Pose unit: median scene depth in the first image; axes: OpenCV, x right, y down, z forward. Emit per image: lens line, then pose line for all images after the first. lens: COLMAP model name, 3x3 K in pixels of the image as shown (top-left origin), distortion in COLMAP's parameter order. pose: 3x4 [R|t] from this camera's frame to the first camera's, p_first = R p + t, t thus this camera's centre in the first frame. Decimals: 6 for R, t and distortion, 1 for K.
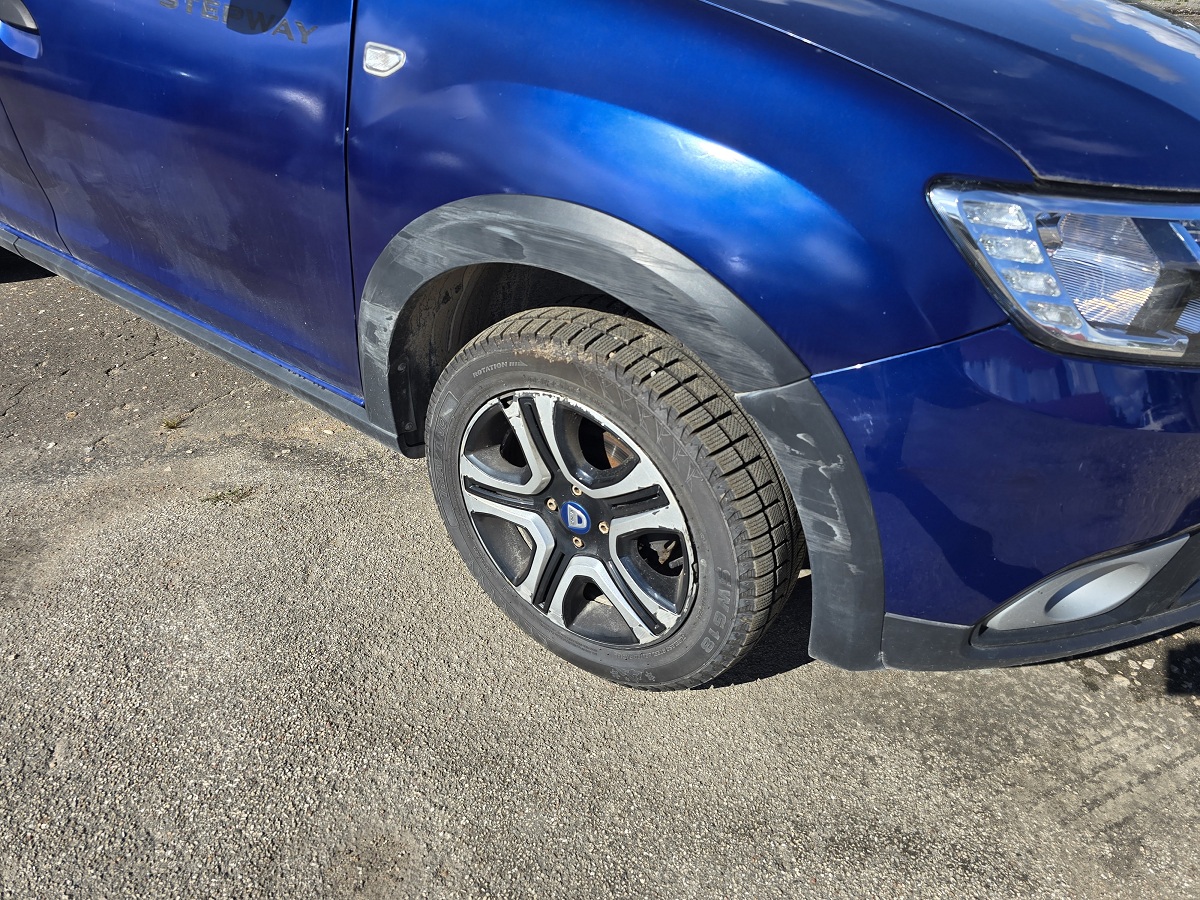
lens RADIAL K [[801.5, 0, 600.0], [0, 801.5, 434.6], [0, 0, 1]] dist [0.025401, -0.004871]
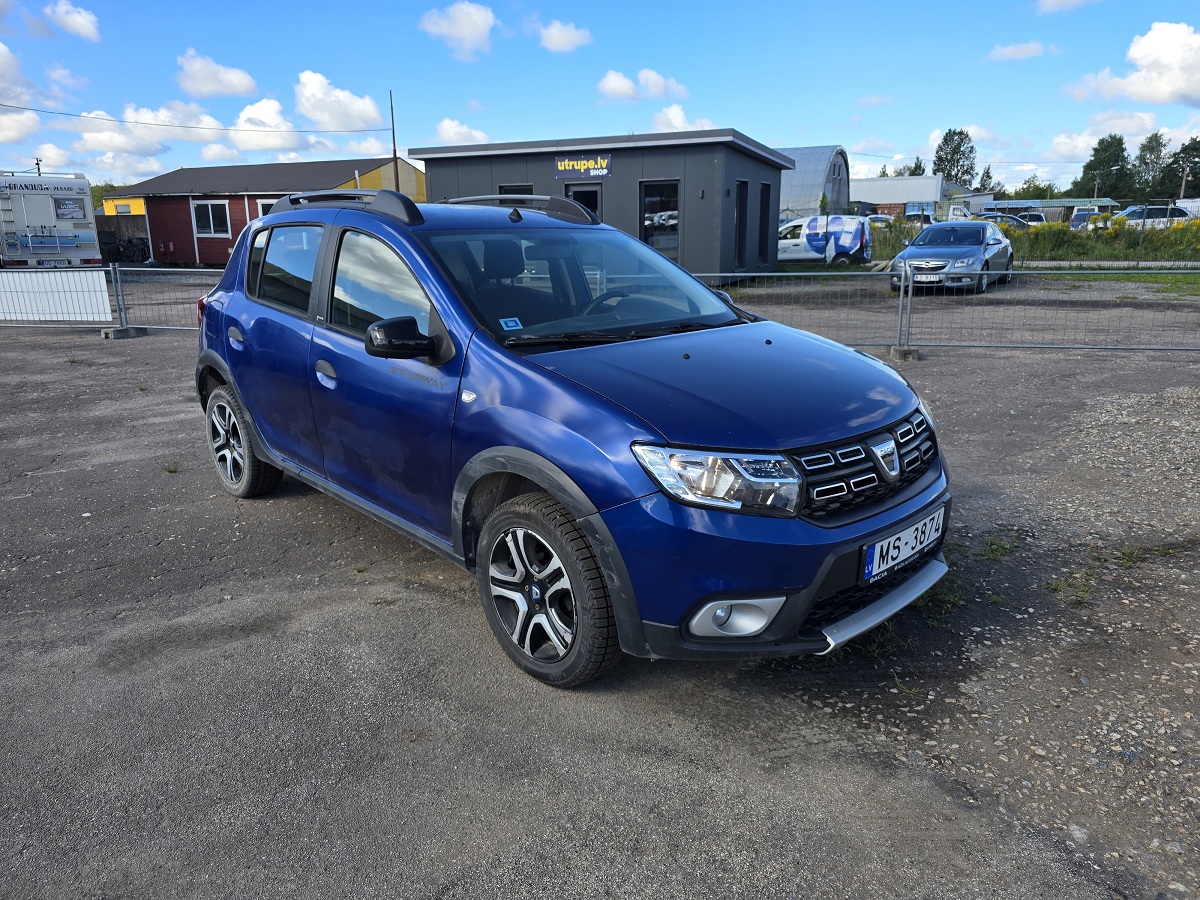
lens RADIAL K [[821.8, 0, 600.0], [0, 821.8, 450.0], [0, 0, 1]] dist [0.080947, -0.001444]
pose [[0.979945, 0.013428, -0.198814, 0.553460], [-0.073286, 0.952085, -0.296922, 0.371287], [0.185301, 0.305538, 0.933975, -1.096974]]
